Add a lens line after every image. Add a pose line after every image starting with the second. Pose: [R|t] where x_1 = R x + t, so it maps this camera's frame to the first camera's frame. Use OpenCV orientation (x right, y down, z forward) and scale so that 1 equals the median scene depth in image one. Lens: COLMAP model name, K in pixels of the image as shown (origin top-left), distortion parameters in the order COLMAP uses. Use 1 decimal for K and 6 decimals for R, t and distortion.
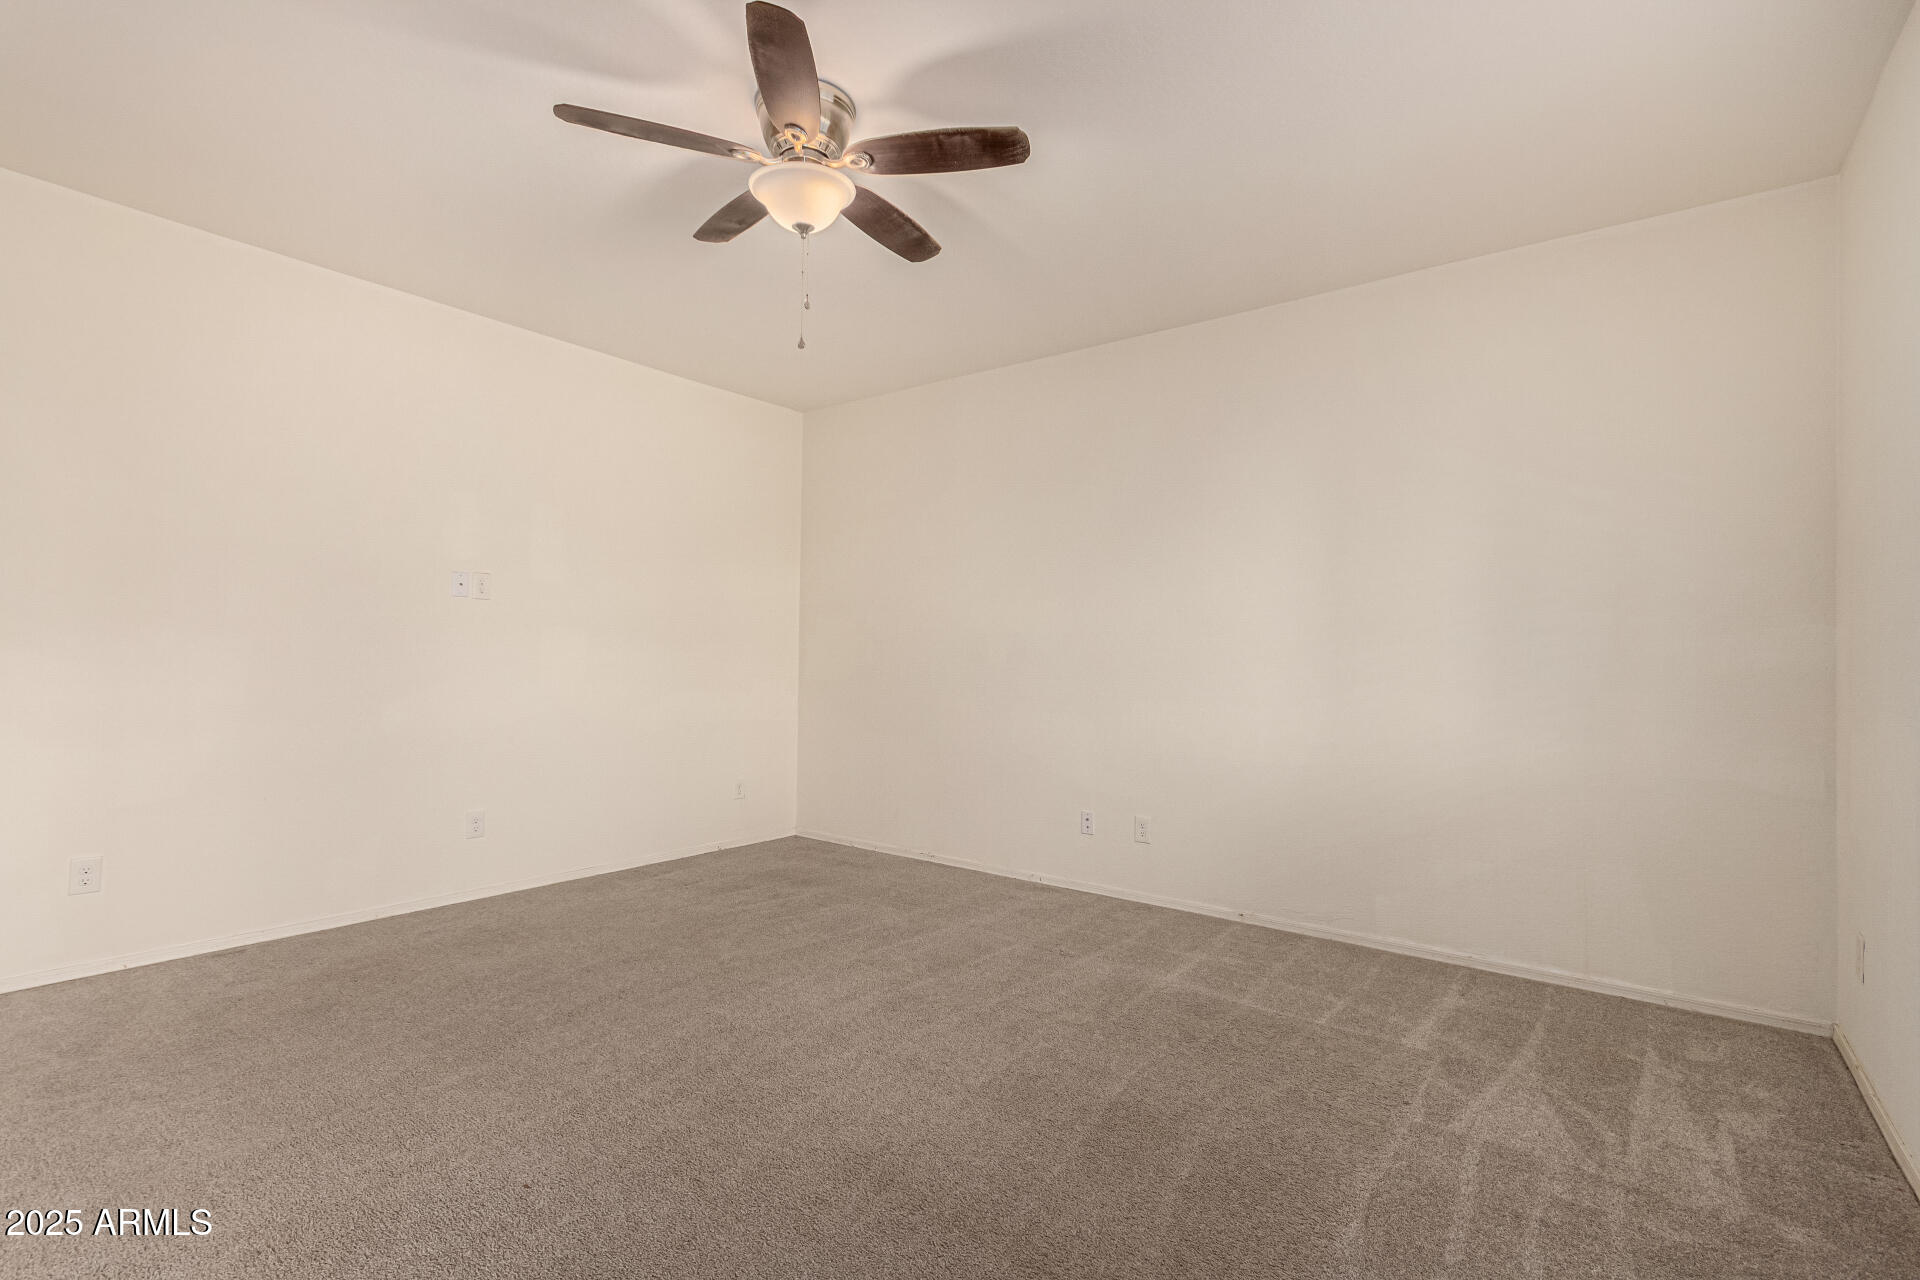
lens RADIAL K [[903.5, 0, 960.0], [0, 903.5, 640.0], [0, 0, 1]] dist [0.016543, 0.000476]
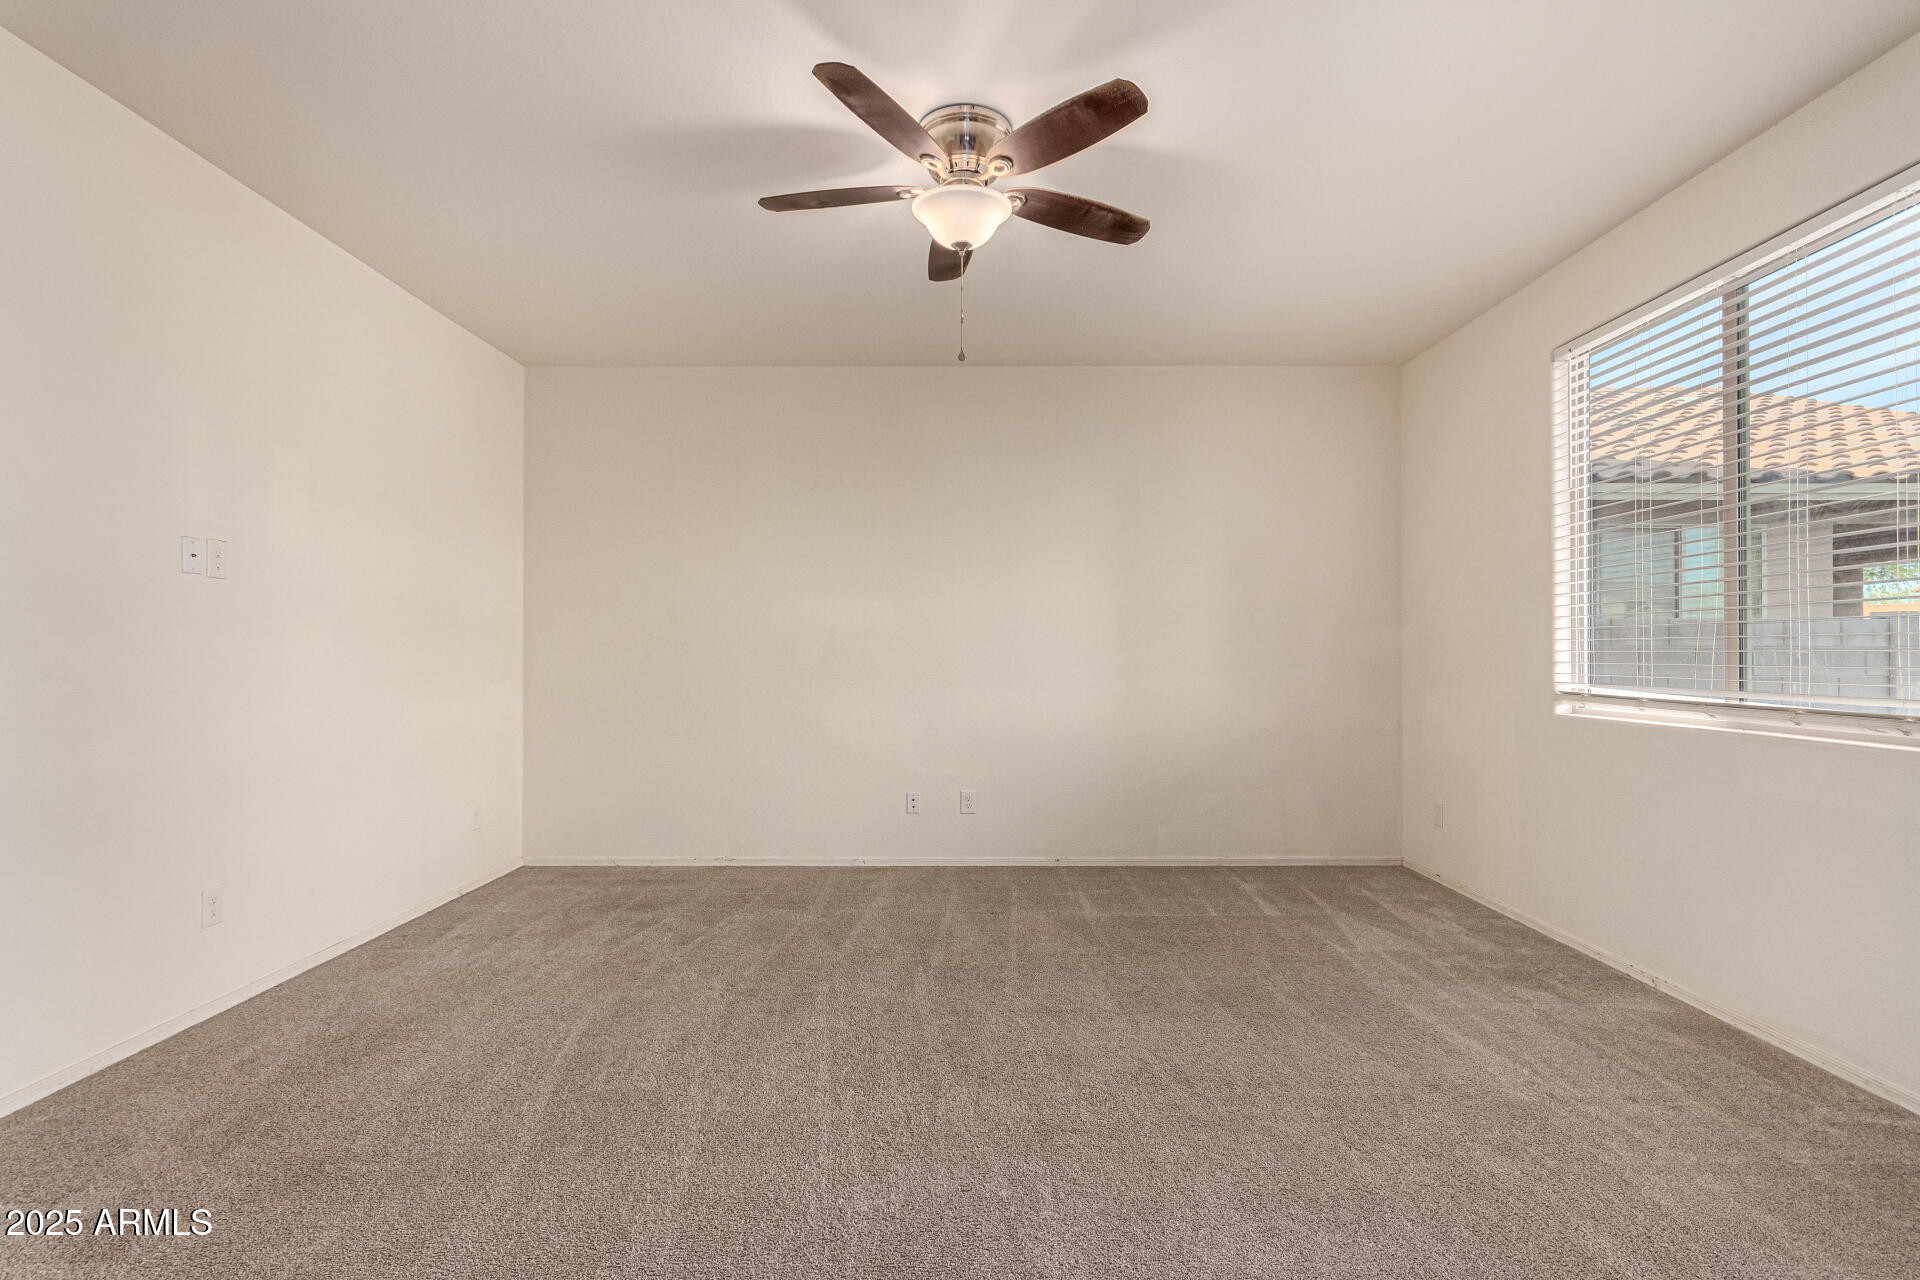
lens RADIAL K [[903.5, 0, 960.0], [0, 903.5, 640.0], [0, 0, 1]] dist [0.016543, 0.000476]
pose [[0.793618, -0.003279, 0.608408, -0.509767], [-0.000832, 0.999979, 0.006475, -0.002634], [-0.608416, -0.005644, 0.793598, 0.102384]]
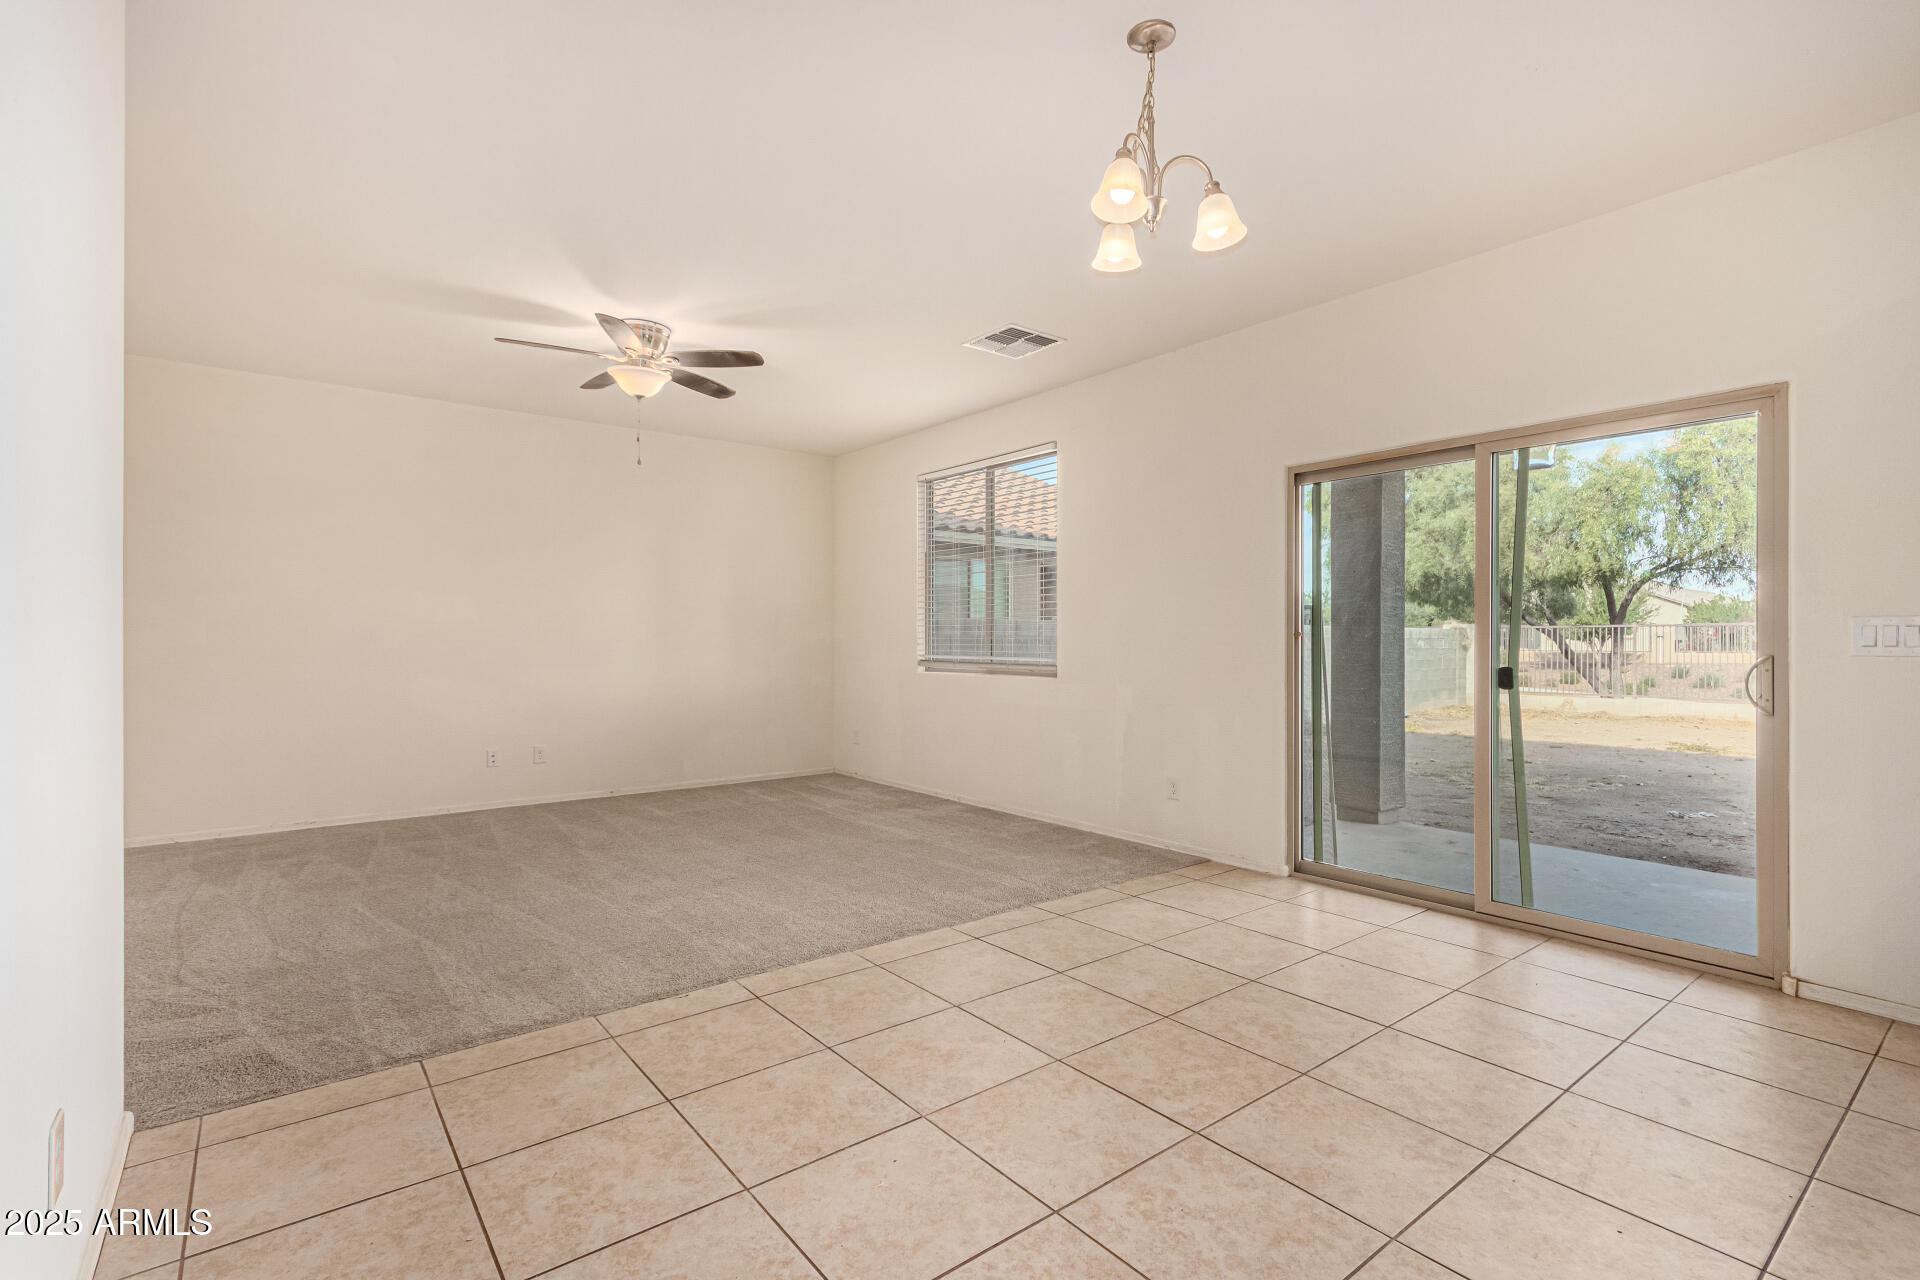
lens RADIAL K [[890.7, 0, 965.7], [0, 890.7, 640.4], [0, 0, 1]] dist [0.003869, -0.000051]
pose [[0.250991, -0.013943, 0.967889, -1.048370], [-0.015529, 0.999710, 0.018428, -0.014082], [-0.967865, -0.019655, 0.250701, -0.033360]]
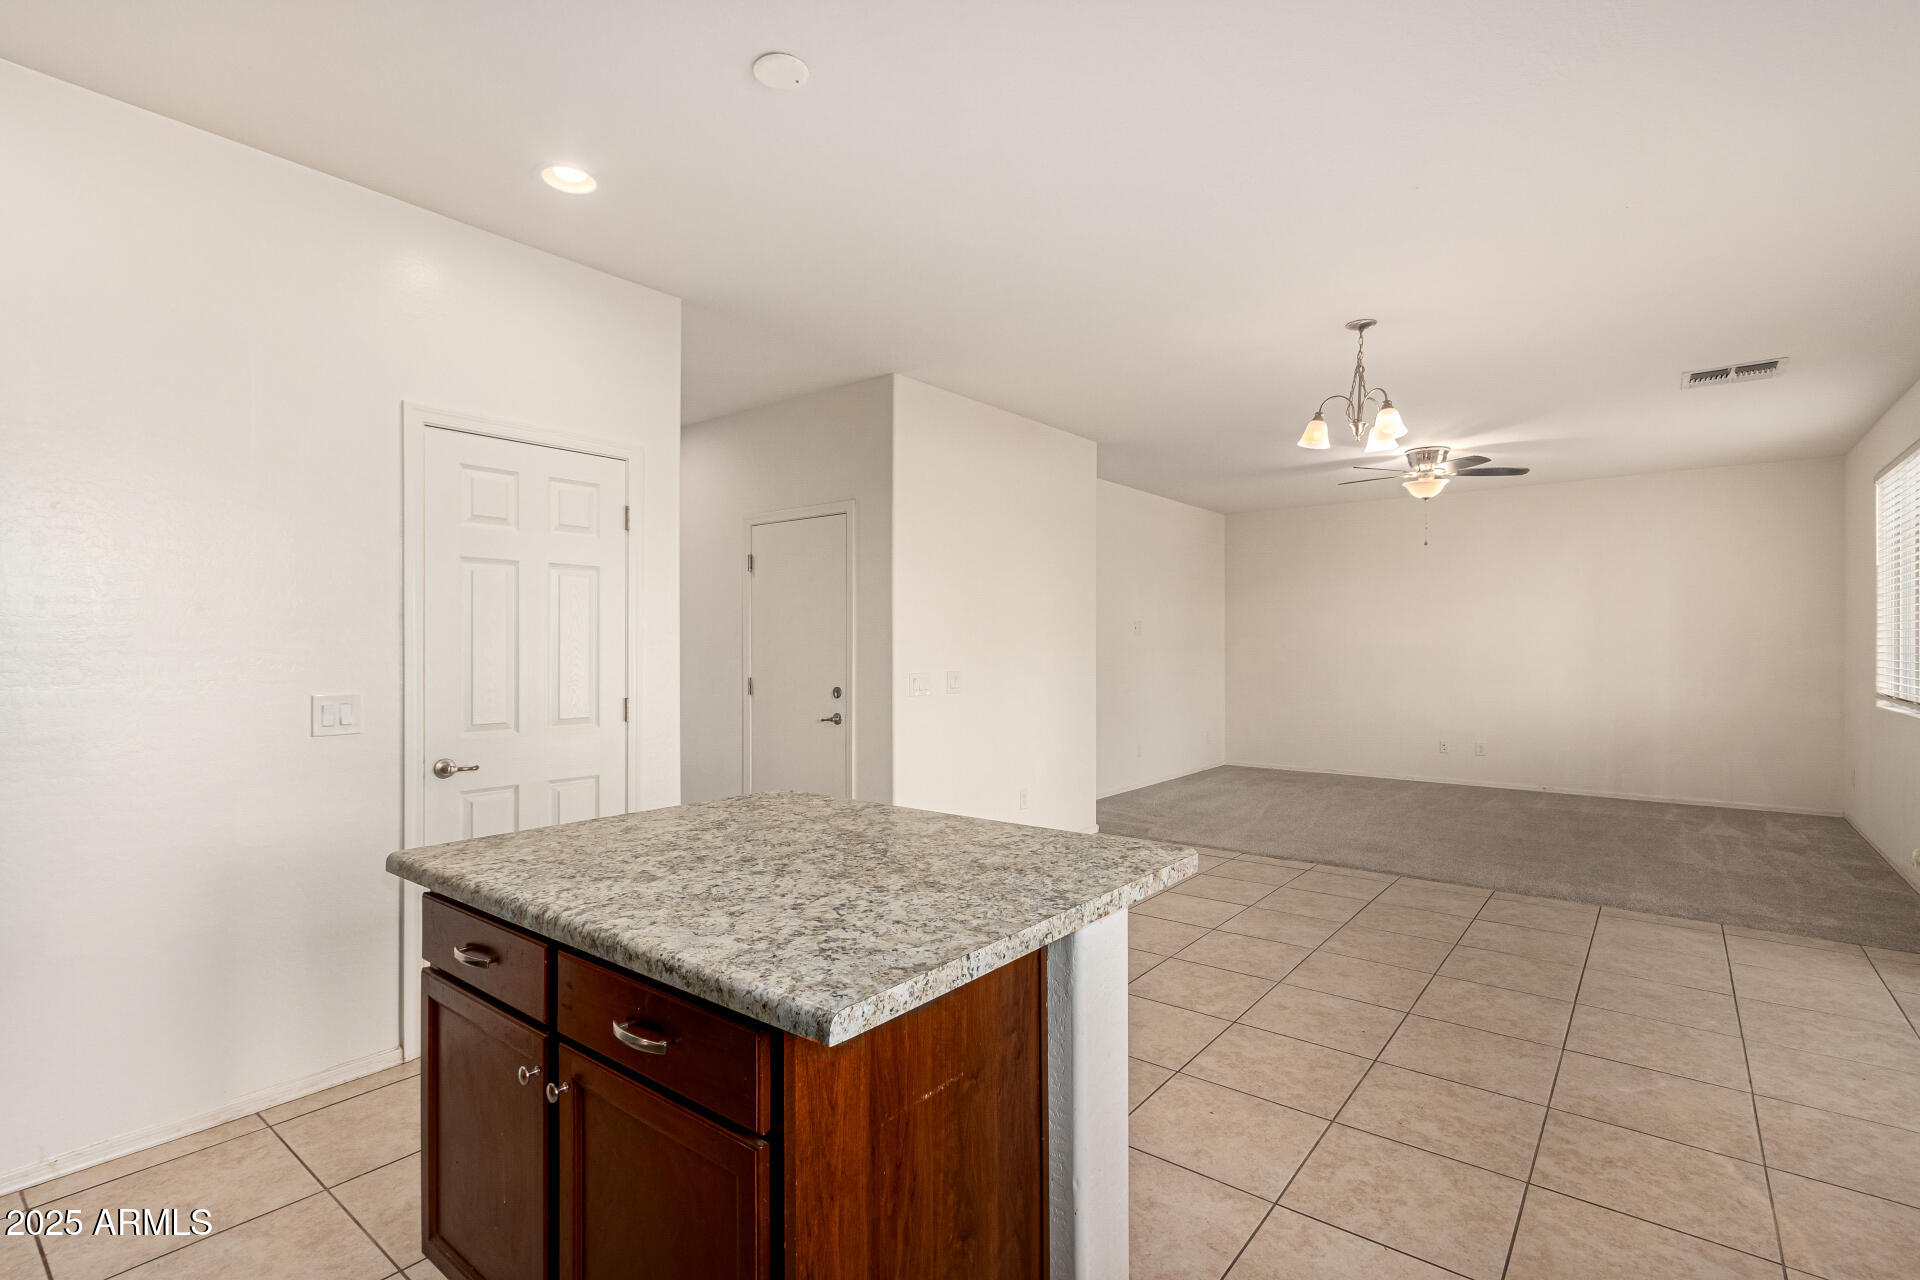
lens RADIAL K [[890.7, 0, 965.7], [0, 890.7, 640.4], [0, 0, 1]] dist [0.003869, -0.000051]
pose [[0.999794, -0.015429, -0.013173, -0.887856], [0.015640, 0.999748, 0.016091, -0.072329], [0.012922, -0.016293, 0.999784, -0.945315]]
